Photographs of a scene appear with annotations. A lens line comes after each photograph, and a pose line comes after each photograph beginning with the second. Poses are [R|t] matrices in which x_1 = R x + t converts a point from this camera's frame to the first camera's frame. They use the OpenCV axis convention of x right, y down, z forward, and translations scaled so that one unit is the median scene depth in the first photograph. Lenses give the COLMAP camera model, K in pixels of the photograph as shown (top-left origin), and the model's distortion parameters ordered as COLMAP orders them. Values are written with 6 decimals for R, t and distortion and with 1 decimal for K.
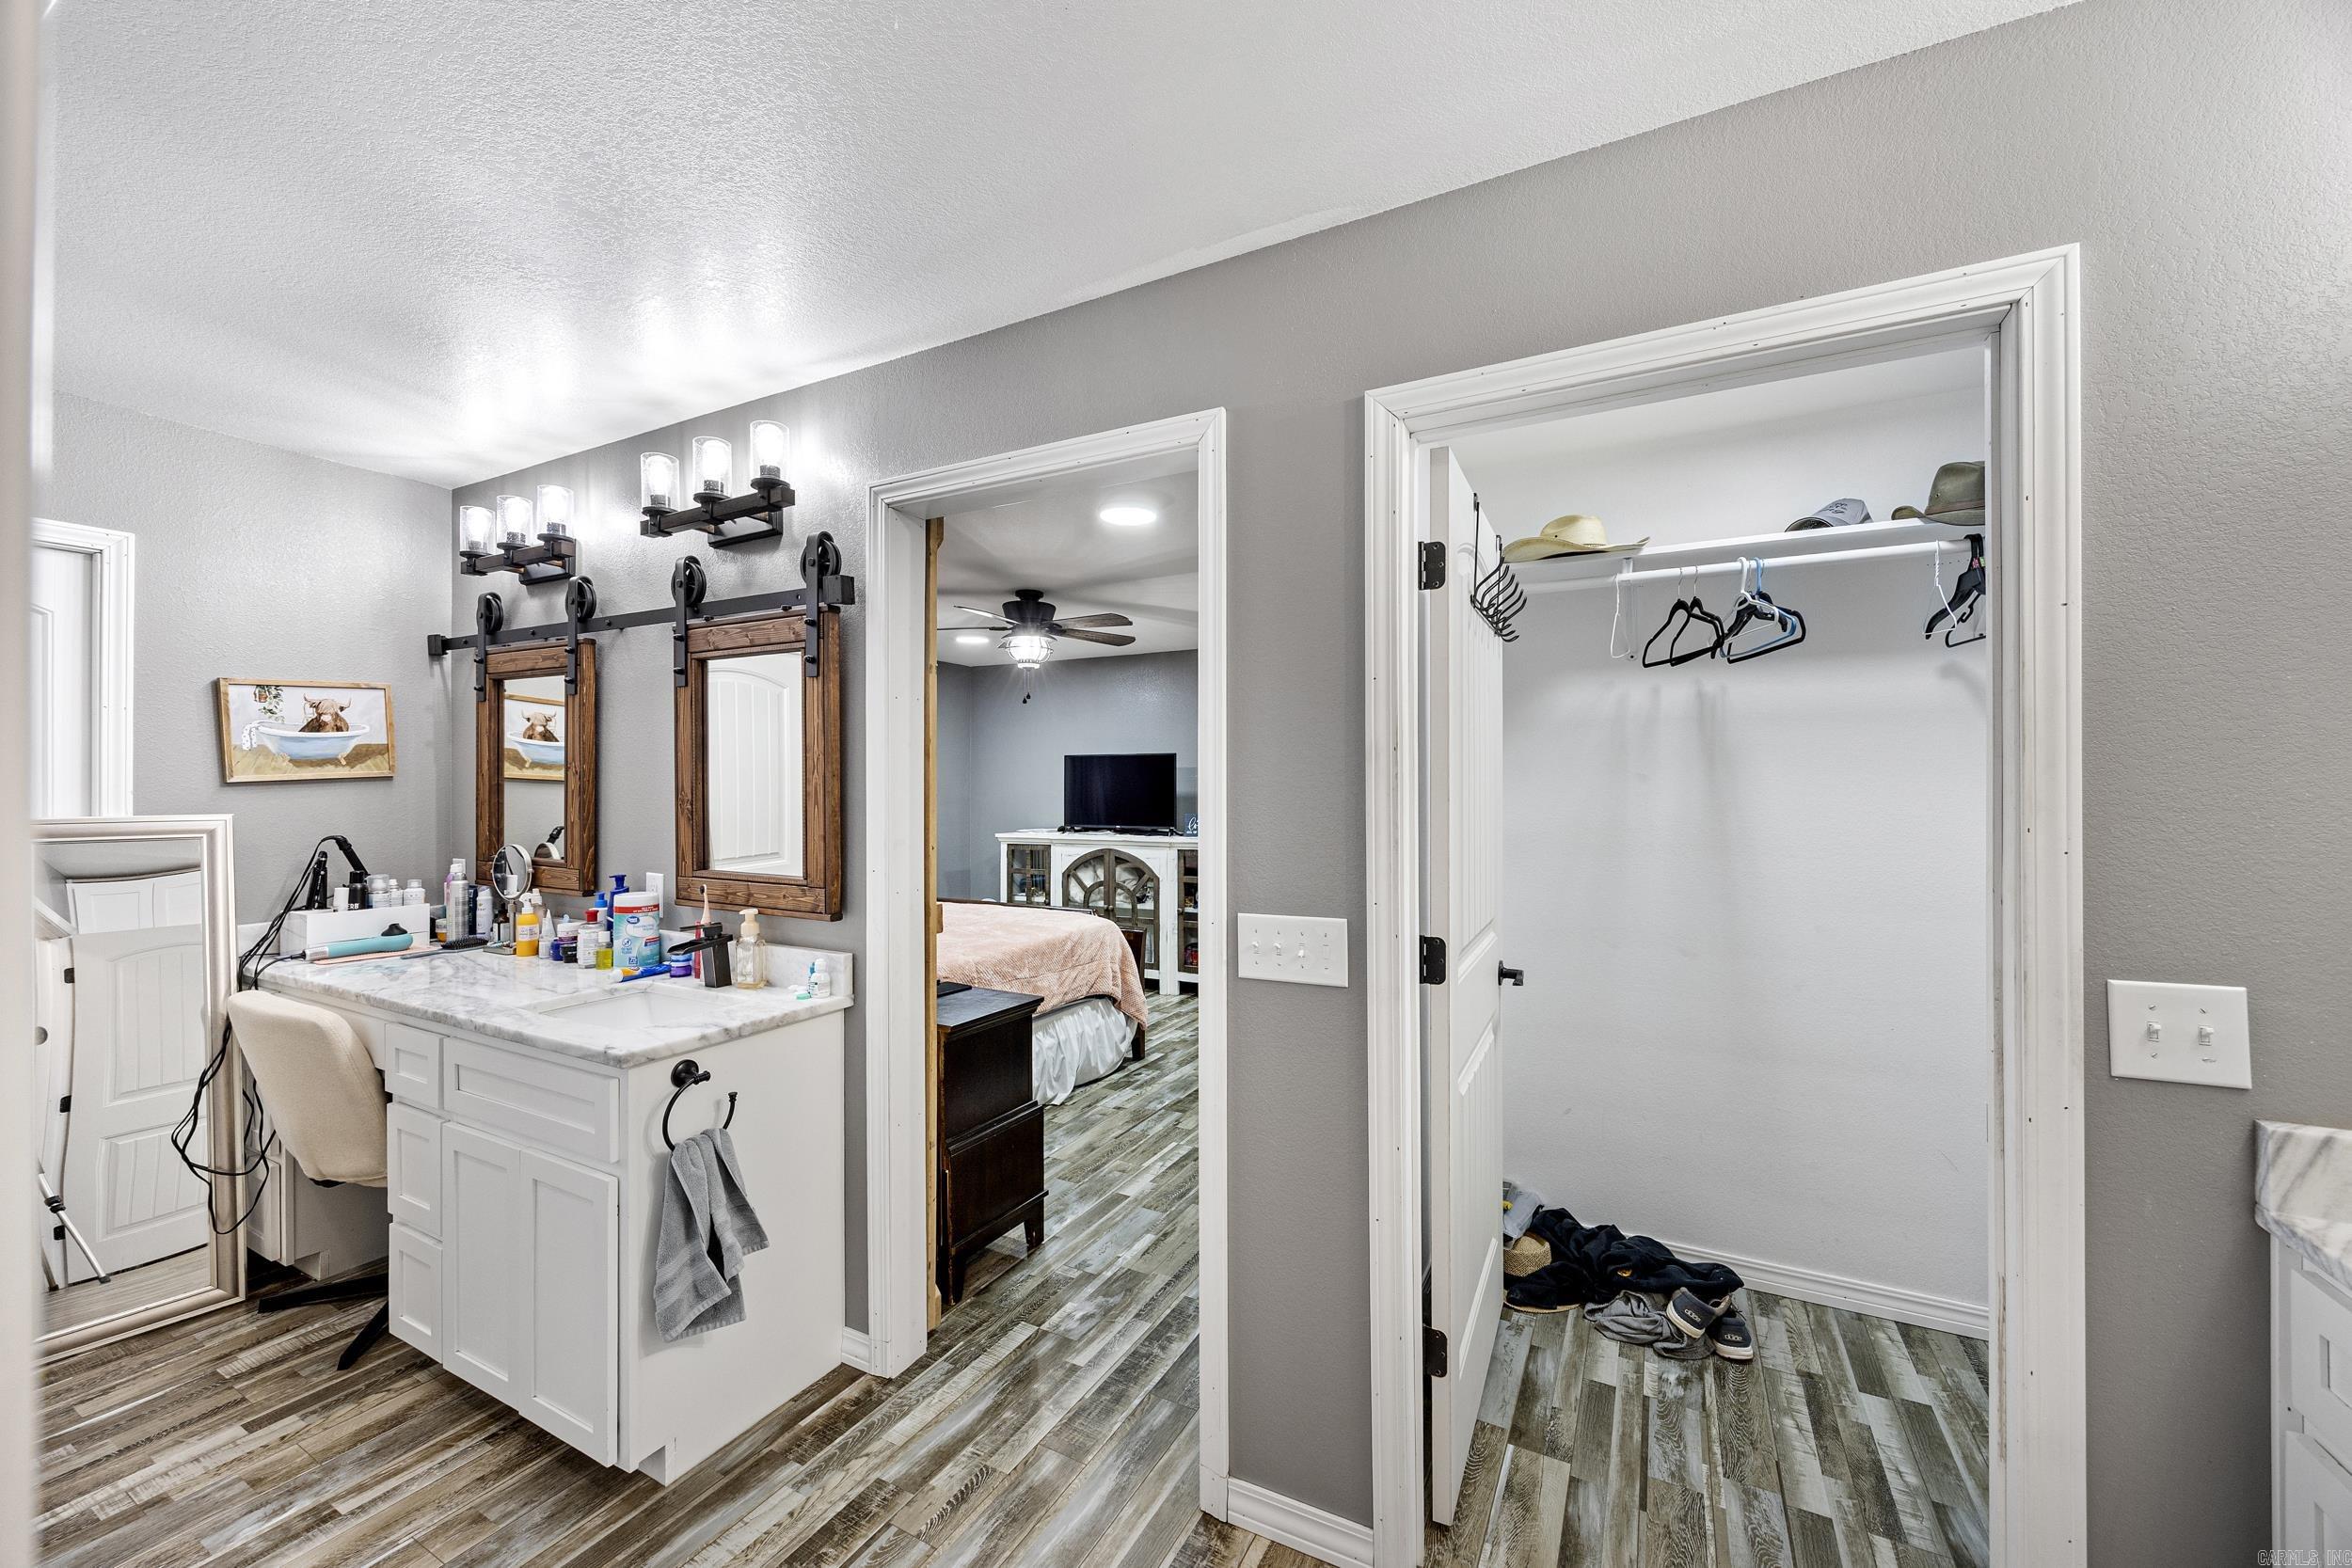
lens RADIAL K [[894.8, 0, 1181.6], [0, 894.8, 788.2], [0, 0, 1]] dist [-0.002652, -0.000036]
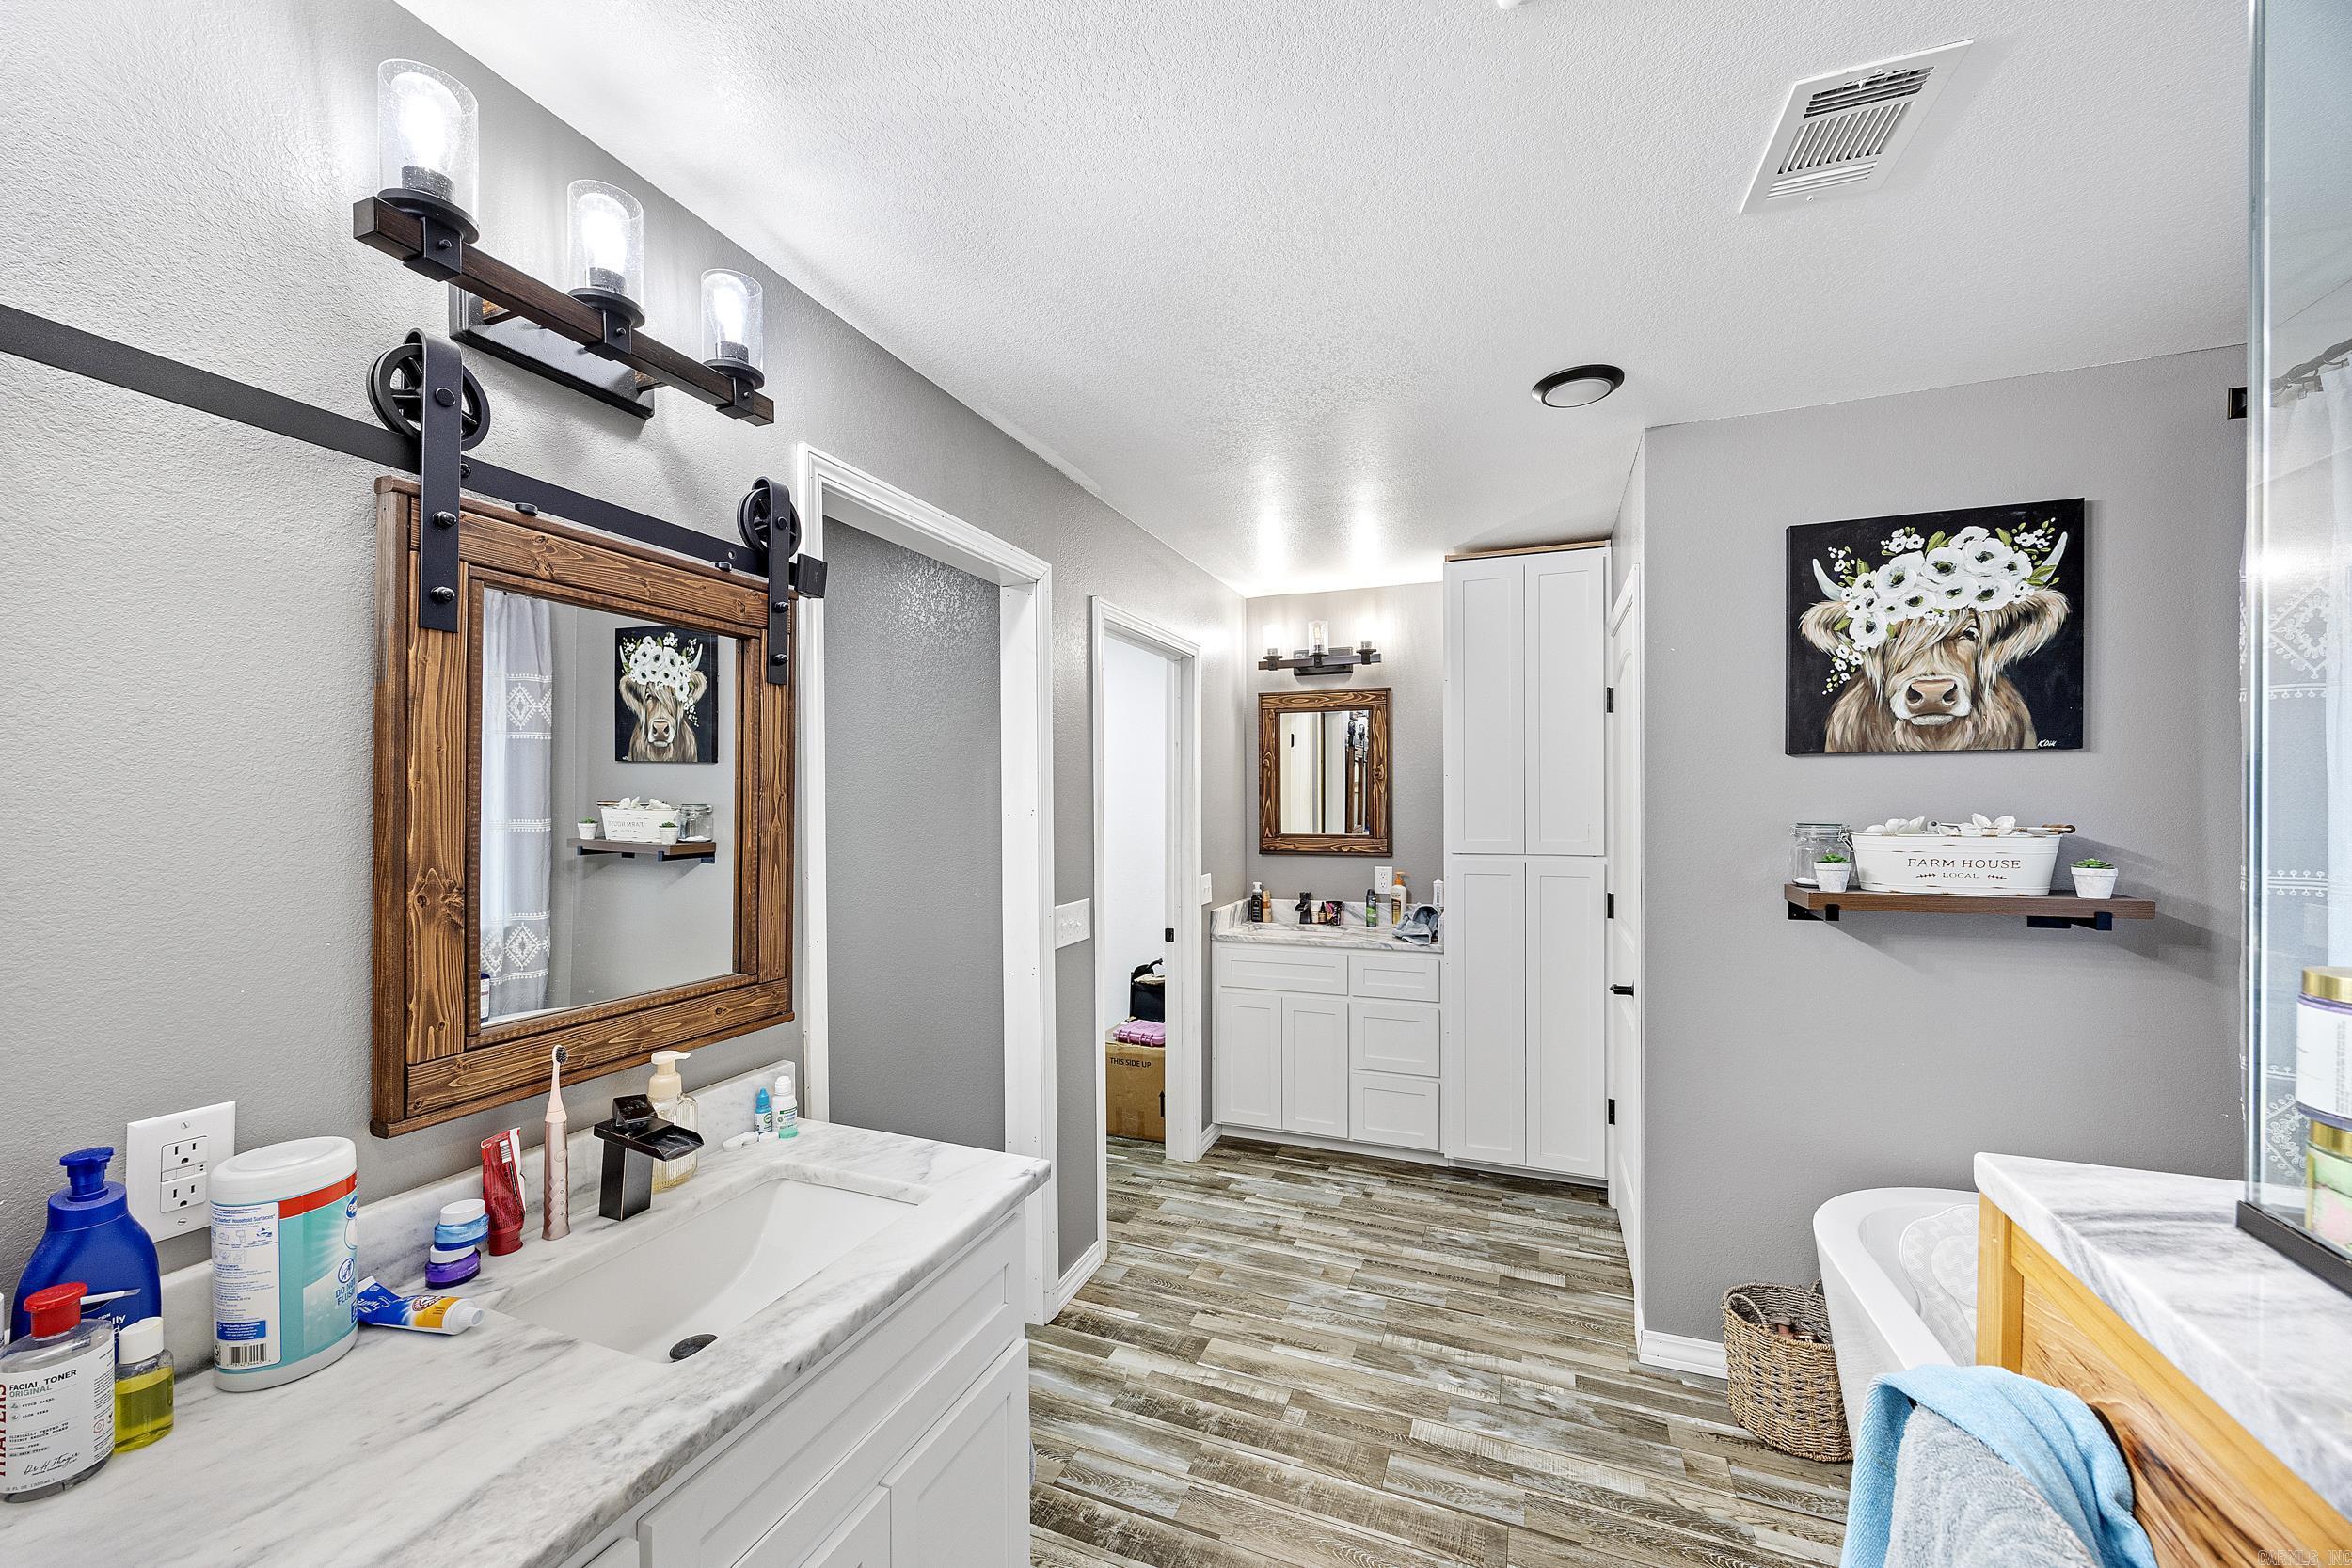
lens RADIAL K [[905.0, 0, 1170.4], [0, 905.0, 811.9], [0, 0, 1]] dist [-0.002284, 0.000229]
pose [[-0.106524, -0.013003, 0.994225, -0.925836], [-0.004891, 0.999909, 0.012553, -0.026223], [-0.994298, -0.003526, -0.106578, 0.607639]]
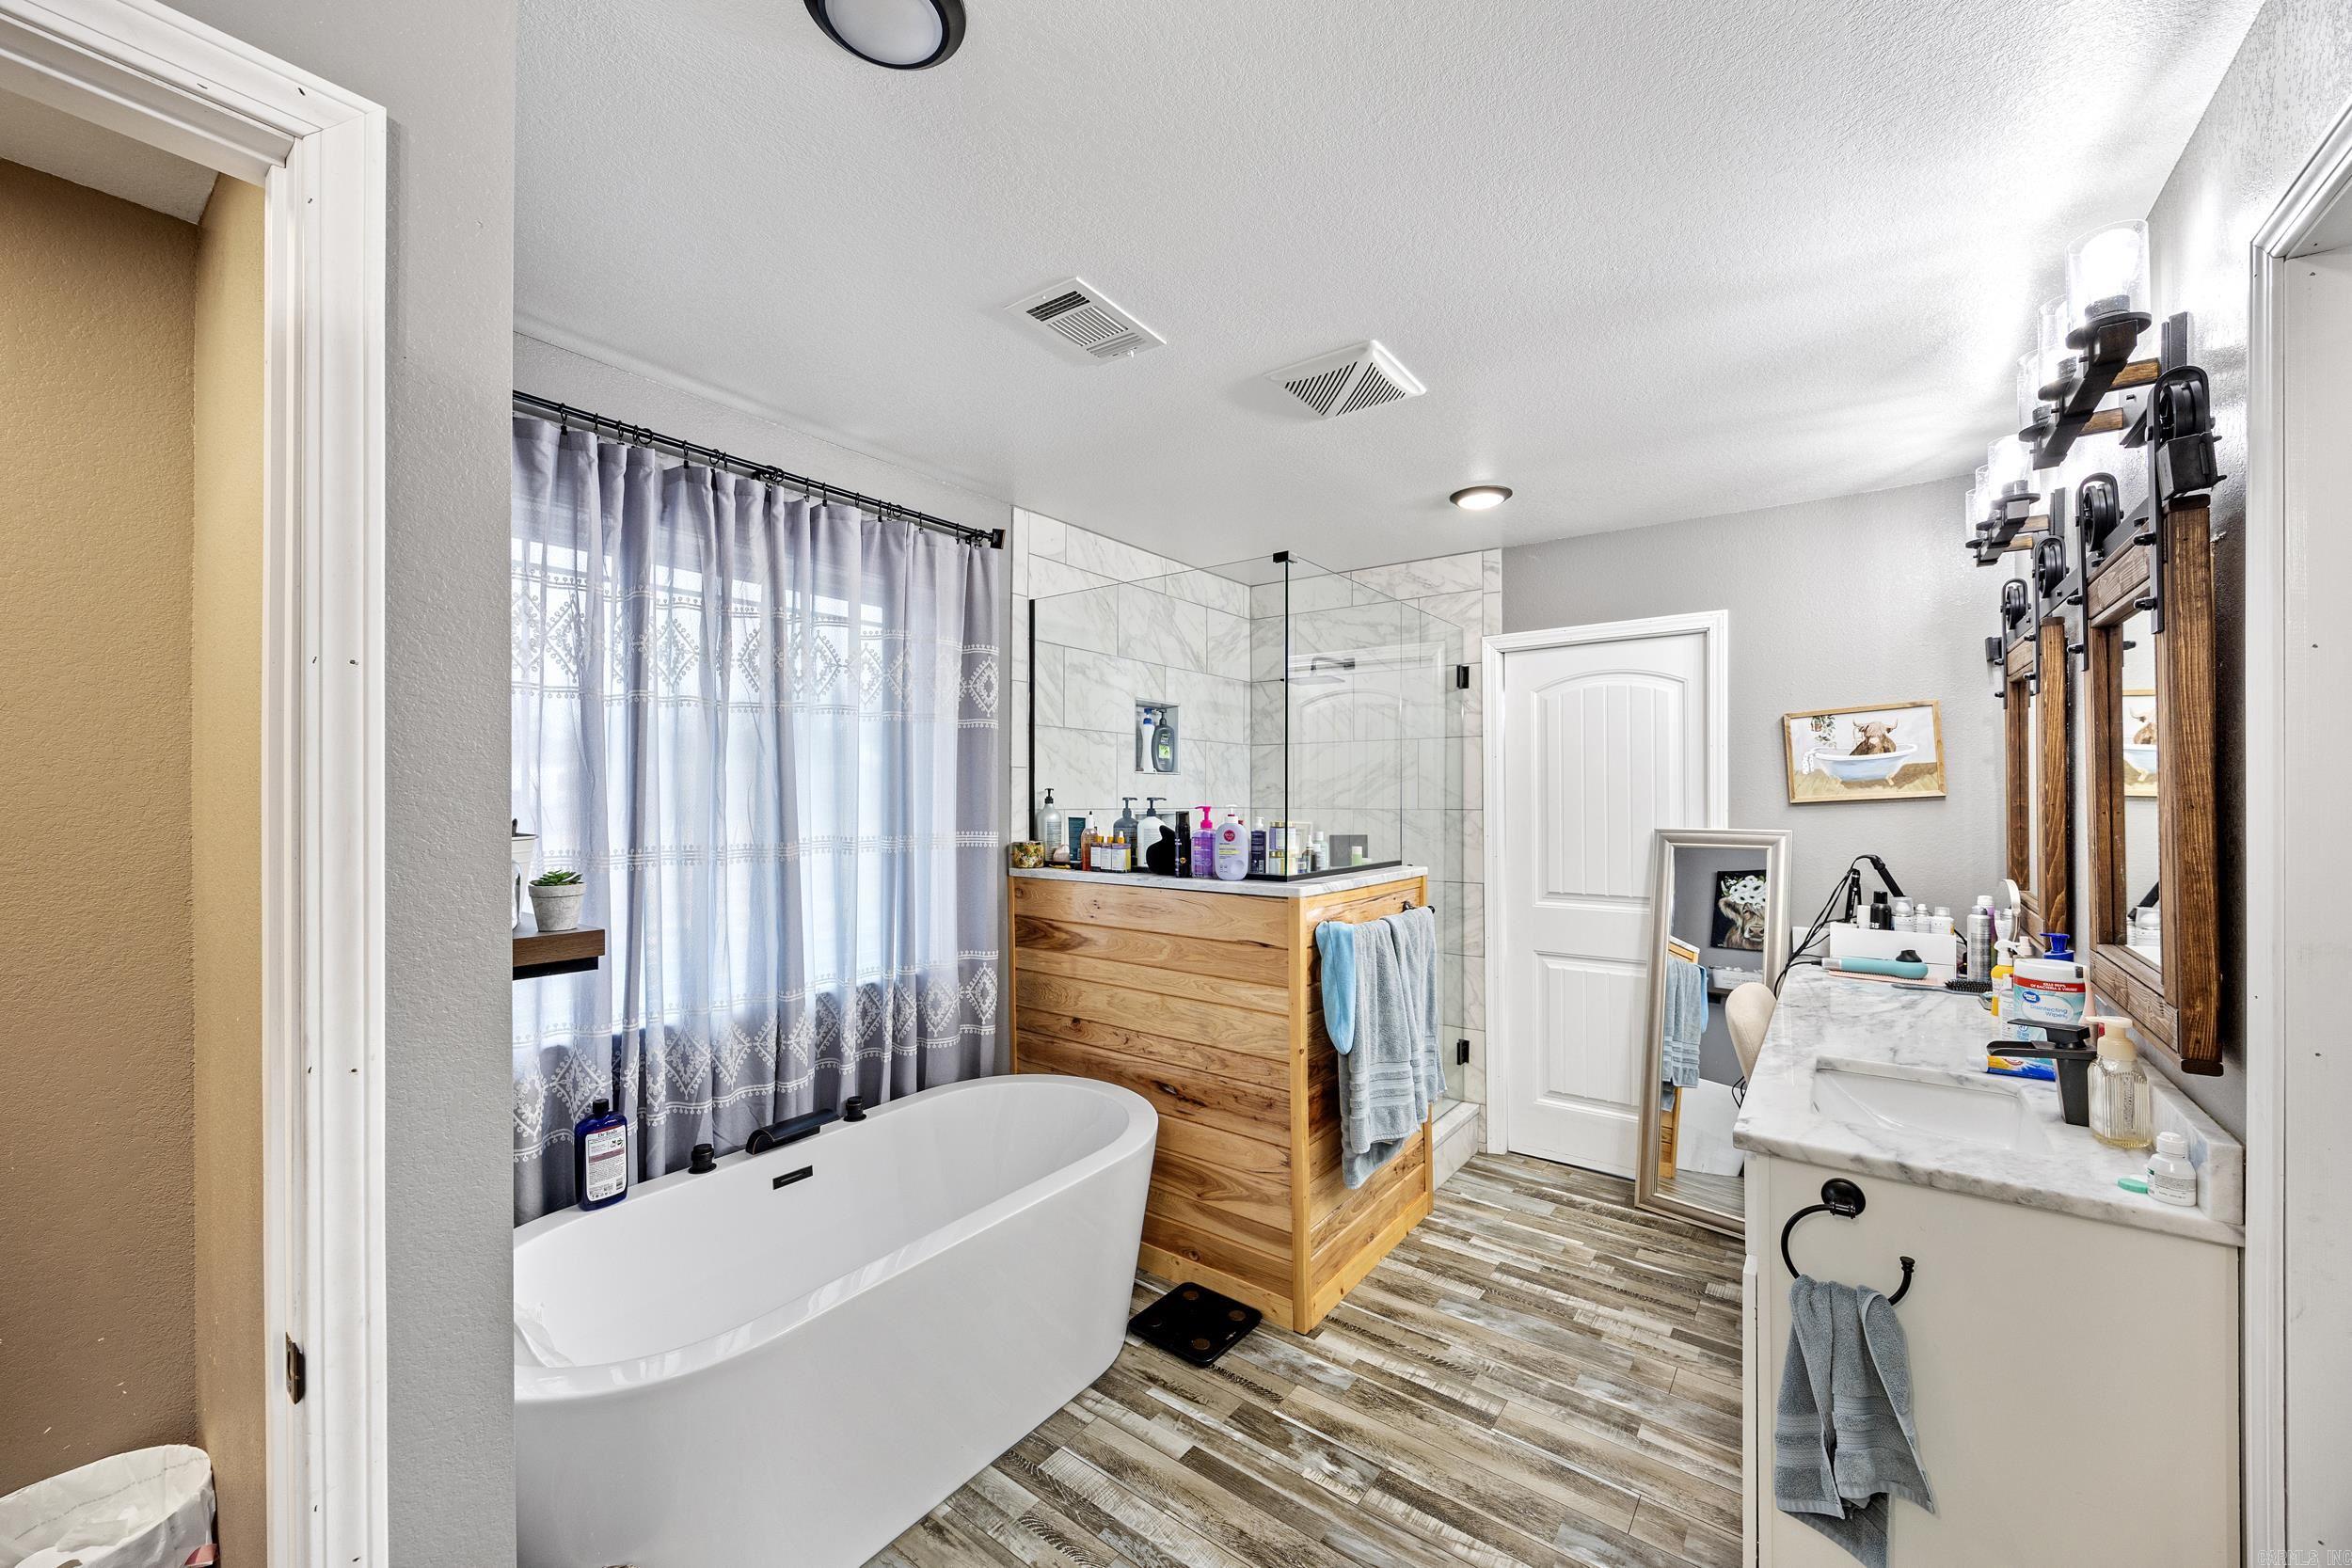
lens RADIAL K [[894.8, 0, 1181.6], [0, 894.8, 788.2], [0, 0, 1]] dist [-0.002652, -0.000036]
pose [[-0.161404, -0.005164, -0.986875, 0.212801], [0.003446, 0.999977, -0.005796, -0.021606], [0.986882, -0.004337, -0.161382, 0.402439]]
